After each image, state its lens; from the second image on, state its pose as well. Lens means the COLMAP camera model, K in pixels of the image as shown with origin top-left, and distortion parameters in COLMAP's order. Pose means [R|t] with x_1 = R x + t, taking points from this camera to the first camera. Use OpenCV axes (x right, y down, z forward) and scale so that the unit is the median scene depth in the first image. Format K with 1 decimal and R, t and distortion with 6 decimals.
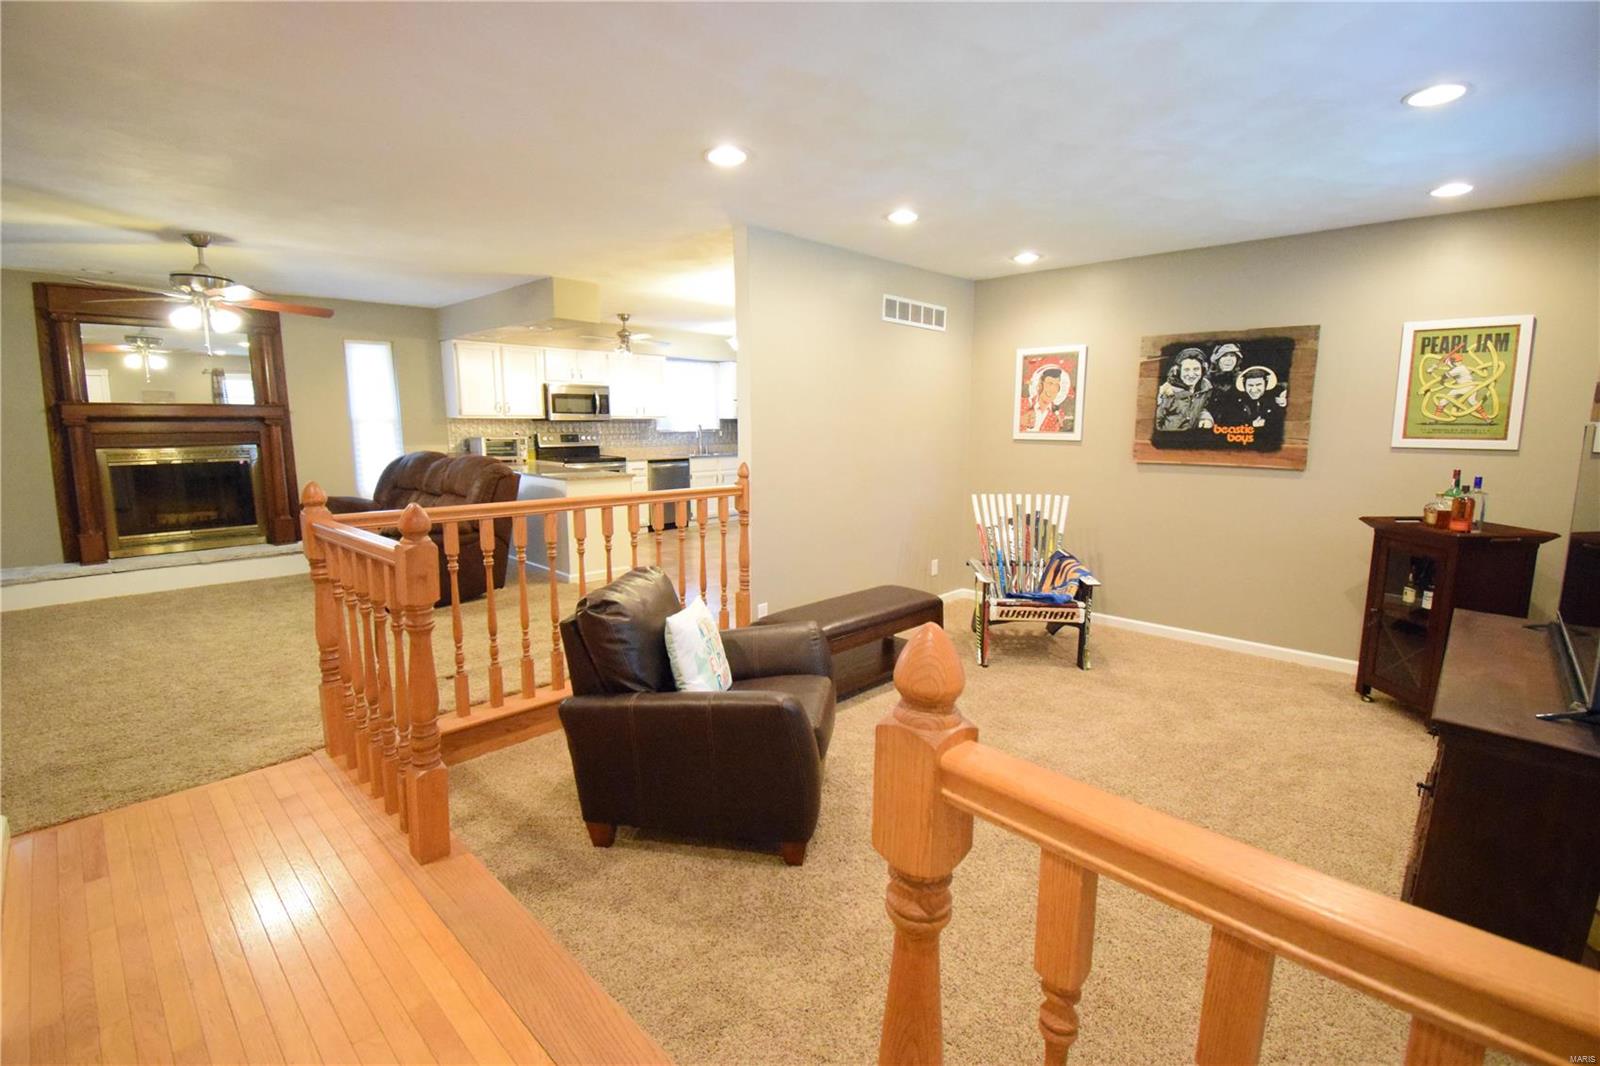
lens RADIAL K [[708.1, 0, 804.7], [0, 708.1, 531.2], [0, 0, 1]] dist [0.021976, -0.027494]
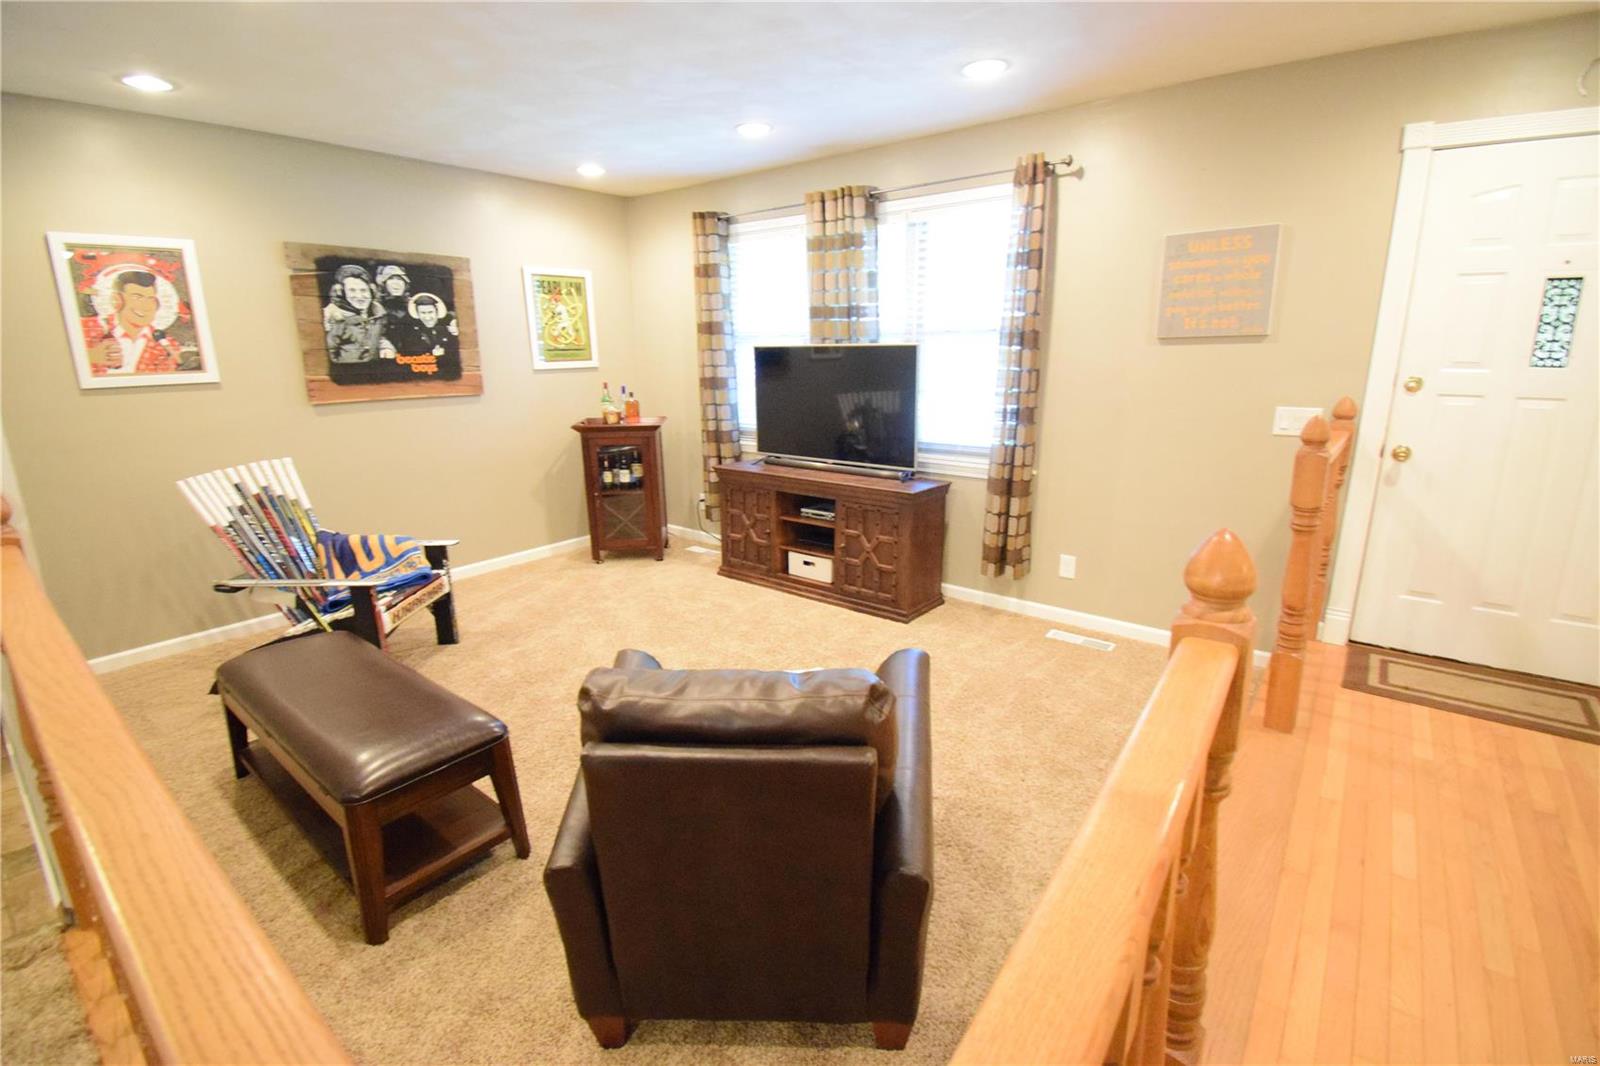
lens RADIAL K [[707.9, 0, 807.3], [0, 707.9, 527.0], [0, 0, 1]] dist [0.023064, -0.028033]
pose [[-0.098565, -0.248365, 0.963639, -0.421845], [0.165199, 0.950834, 0.261962, -0.089826], [-0.981323, 0.185013, -0.052689, 0.562989]]
